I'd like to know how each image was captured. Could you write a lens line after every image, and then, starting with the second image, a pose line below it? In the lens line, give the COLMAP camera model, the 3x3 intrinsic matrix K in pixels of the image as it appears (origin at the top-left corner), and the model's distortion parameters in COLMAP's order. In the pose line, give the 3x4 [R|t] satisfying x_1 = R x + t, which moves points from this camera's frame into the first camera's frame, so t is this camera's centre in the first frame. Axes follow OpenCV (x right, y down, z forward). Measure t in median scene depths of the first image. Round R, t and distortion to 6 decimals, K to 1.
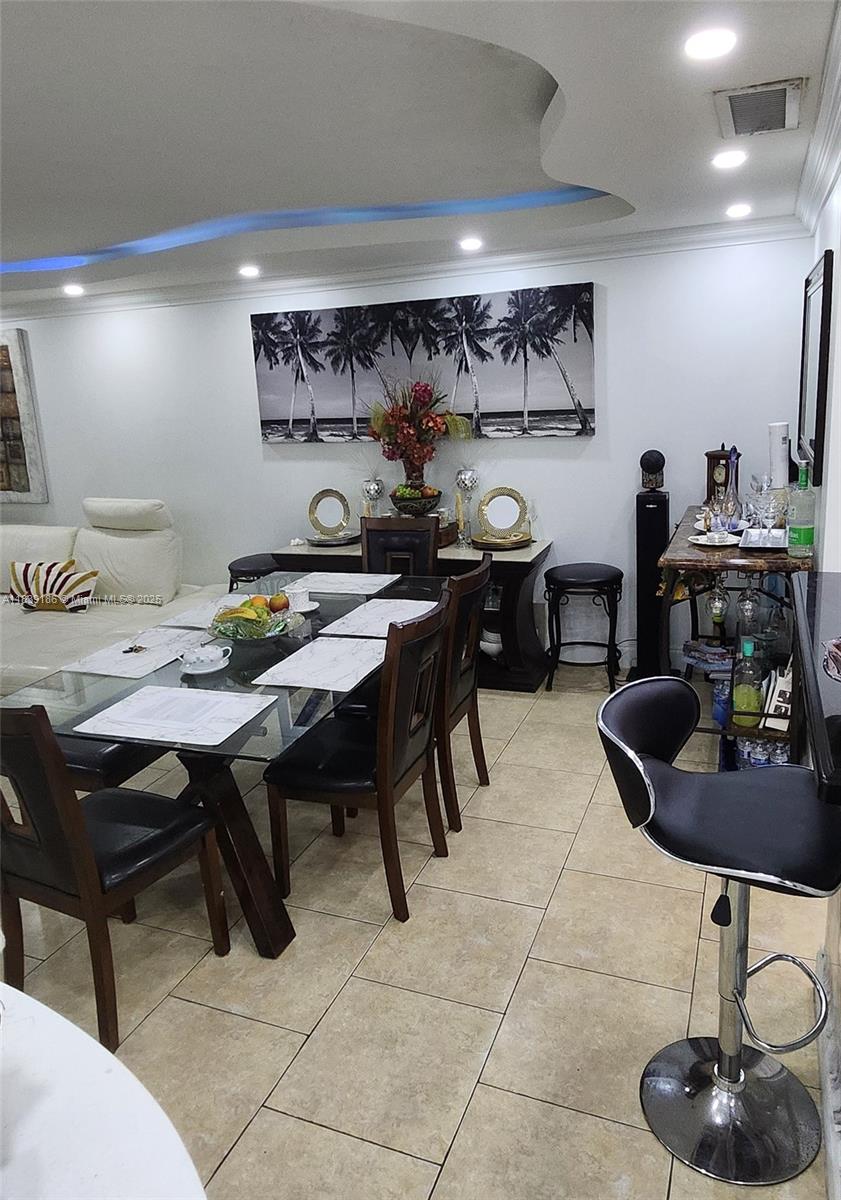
lens RADIAL K [[827.8, 0, 420.6], [0, 827.8, 561.0], [0, 0, 1]] dist [0.001717, -0.000014]
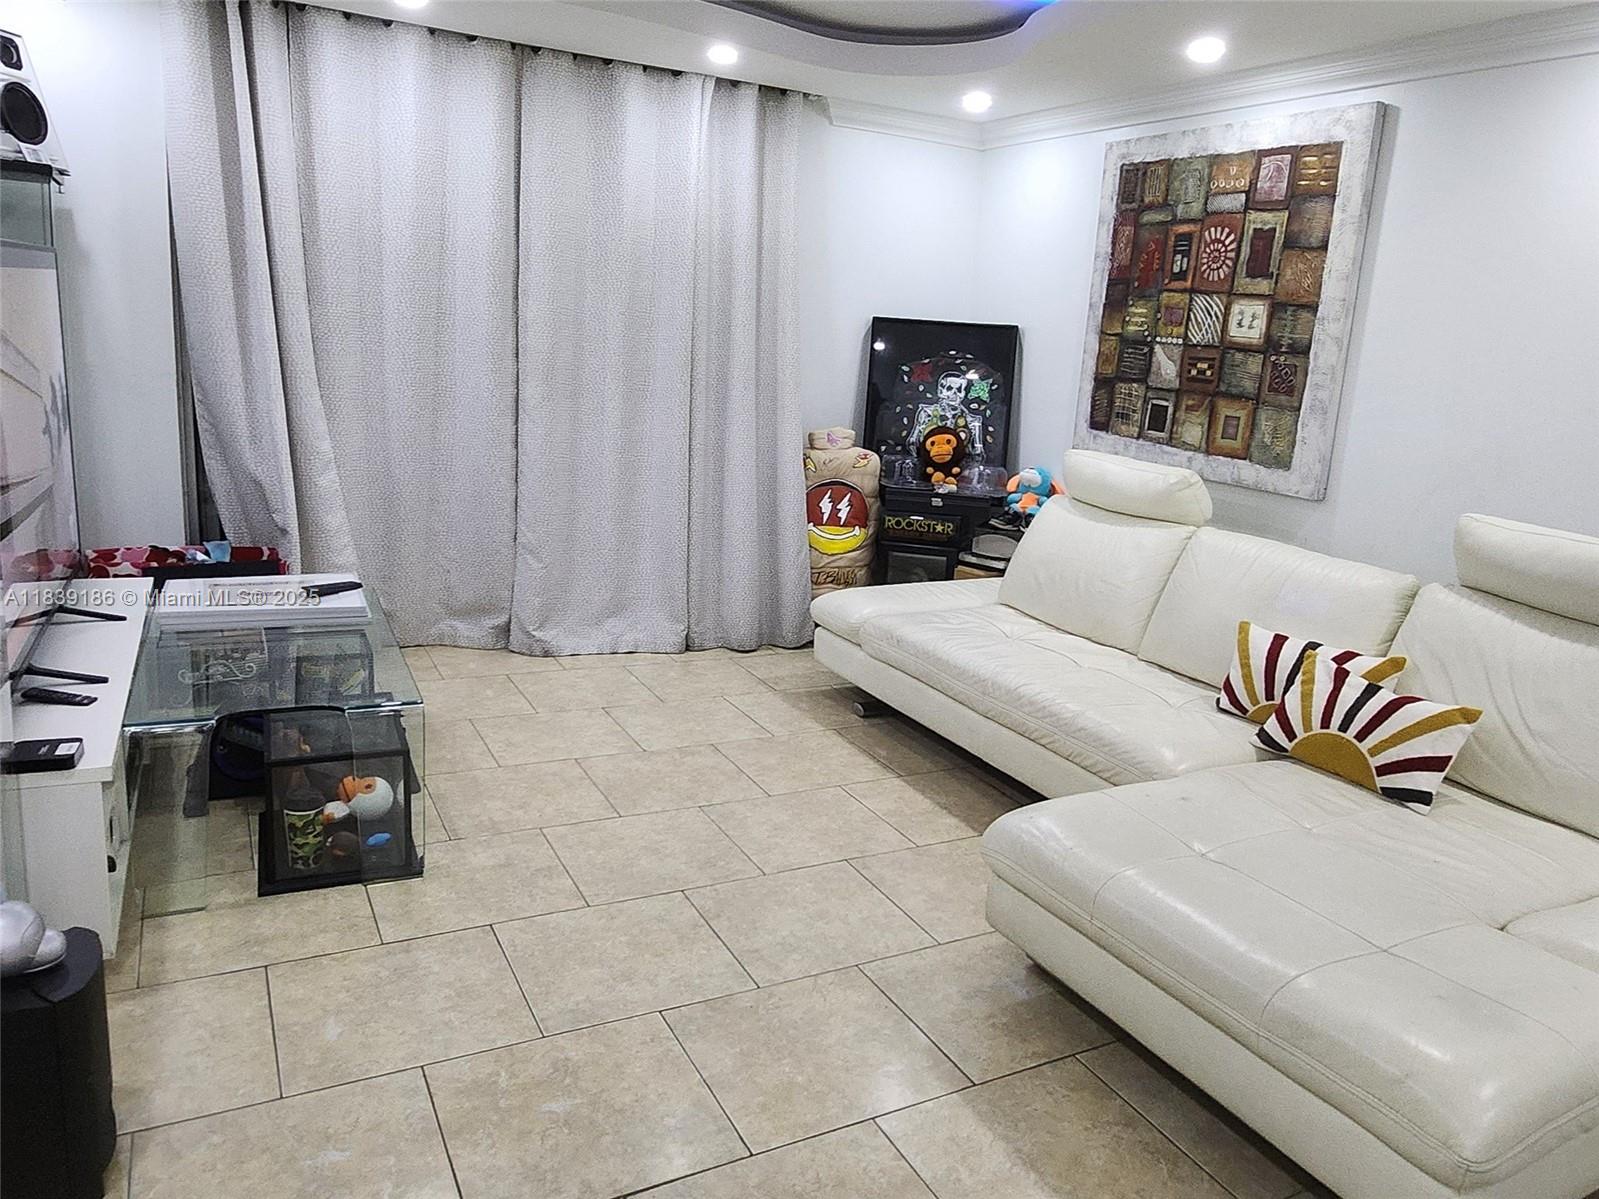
lens RADIAL K [[1168.7, 0, 799.5], [0, 1168.7, 599.5], [0, 0, 1]] dist [-0.008586, -0.006388]
pose [[0.753222, 0.245636, -0.610180, -0.281949], [-0.236453, 0.966759, 0.097298, -0.013934], [0.613797, 0.070992, 0.786265, 0.352500]]
